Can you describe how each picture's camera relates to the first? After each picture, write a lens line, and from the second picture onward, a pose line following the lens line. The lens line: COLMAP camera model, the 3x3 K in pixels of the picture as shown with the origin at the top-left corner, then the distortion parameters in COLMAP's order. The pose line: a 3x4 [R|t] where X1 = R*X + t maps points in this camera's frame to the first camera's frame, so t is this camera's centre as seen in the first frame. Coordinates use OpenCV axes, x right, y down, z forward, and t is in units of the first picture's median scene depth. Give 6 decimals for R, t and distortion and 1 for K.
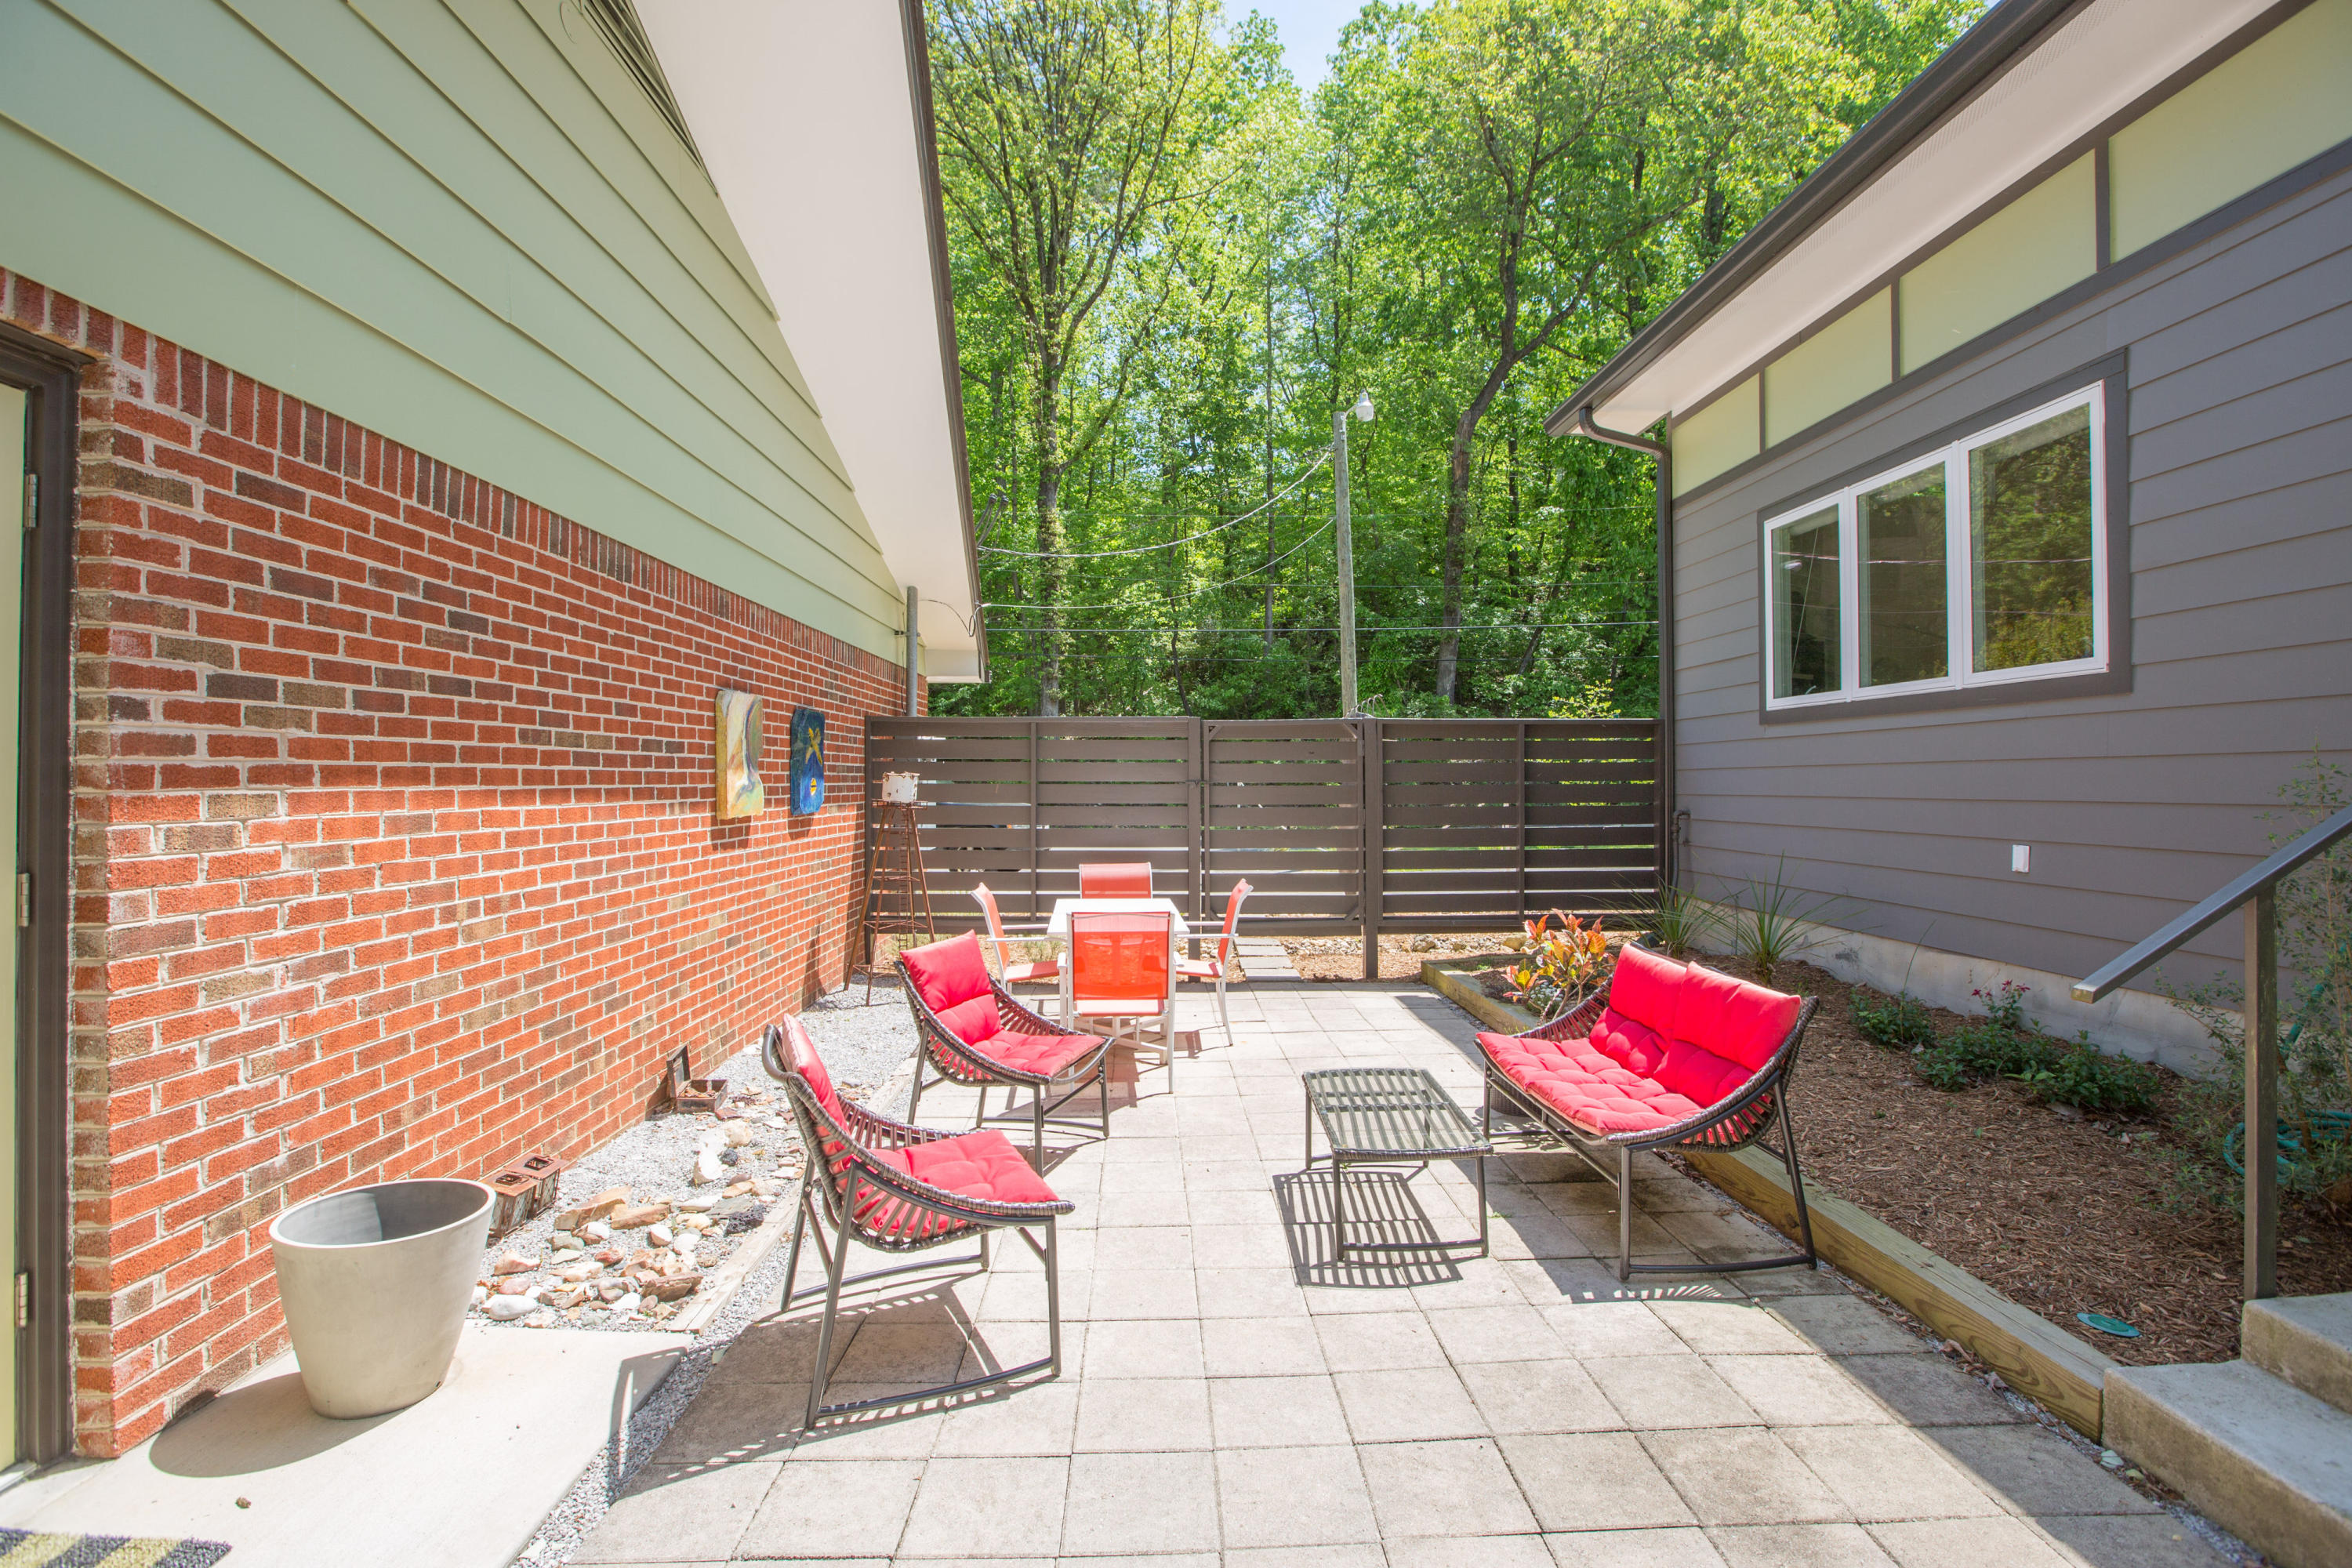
lens RADIAL K [[1053.5, 0, 1165.2], [0, 1053.5, 777.3], [0, 0, 1]] dist [-0.039979, 0.011381]
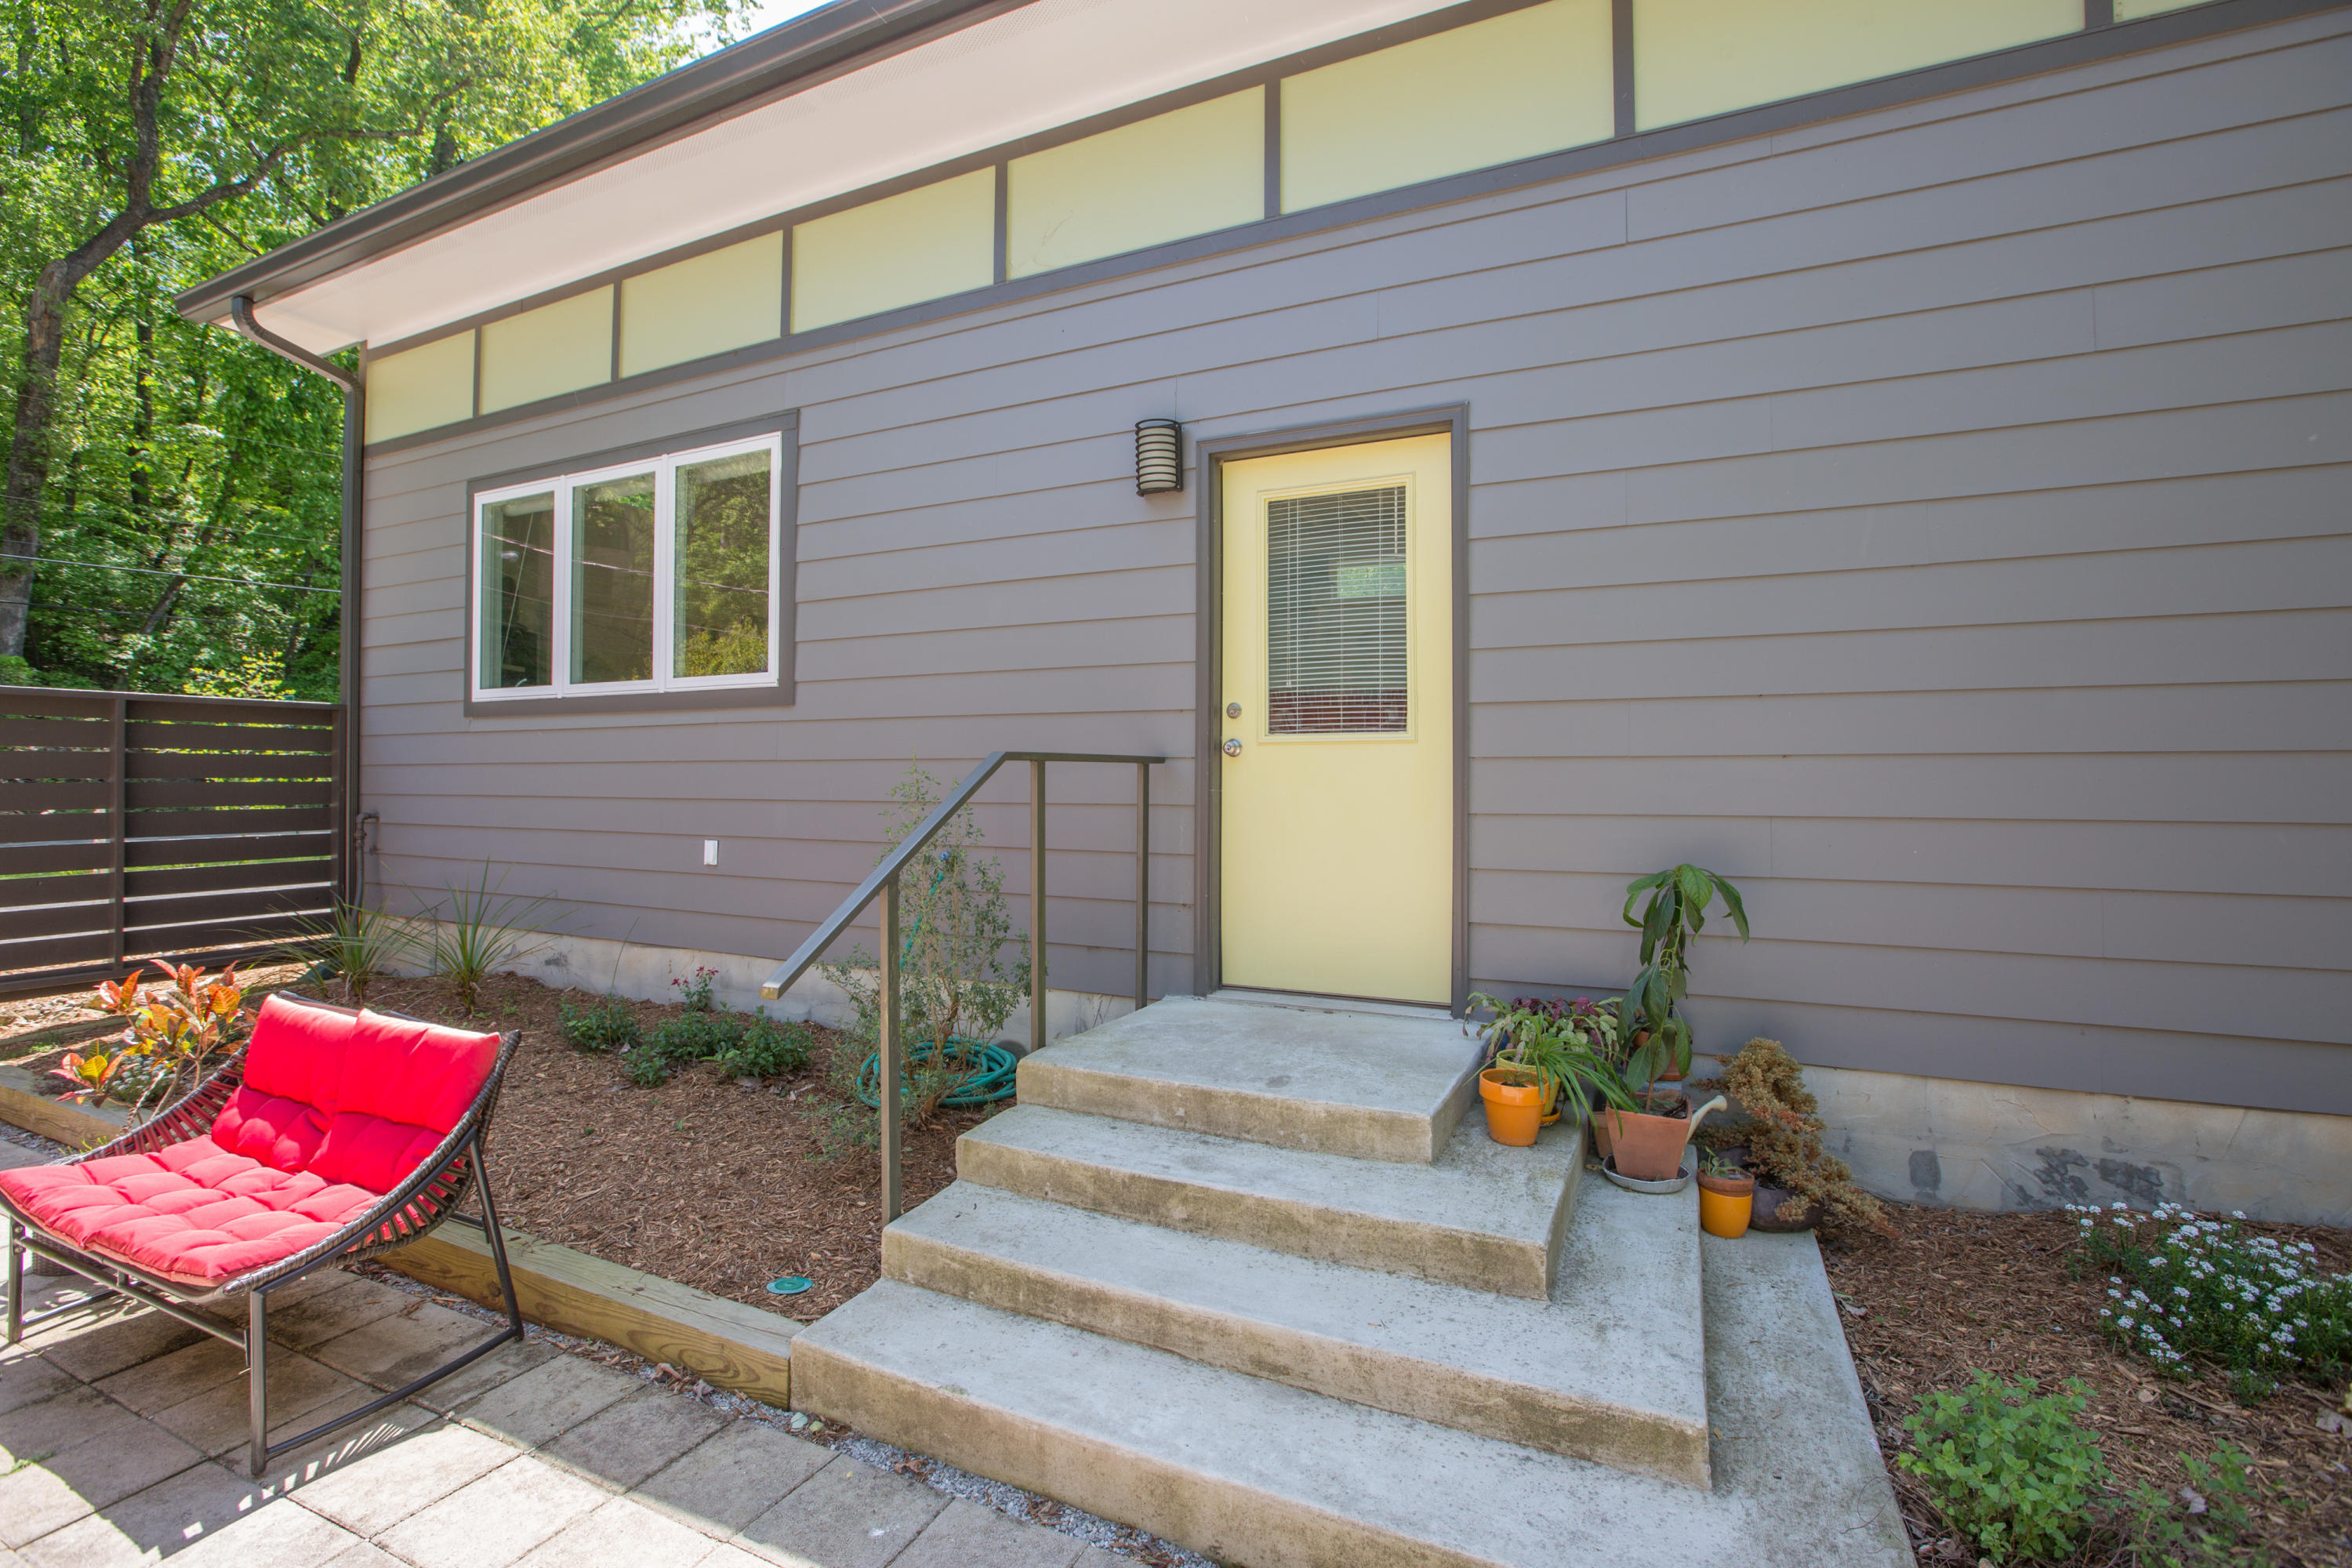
lens RADIAL K [[1053.5, 0, 1165.2], [0, 1053.5, 777.3], [0, 0, 1]] dist [-0.039979, 0.011381]
pose [[0.446202, 0.005799, 0.894913, 0.064735], [-0.009643, 0.999952, -0.001672, -0.004046], [-0.894880, -0.007884, 0.446237, 0.091506]]
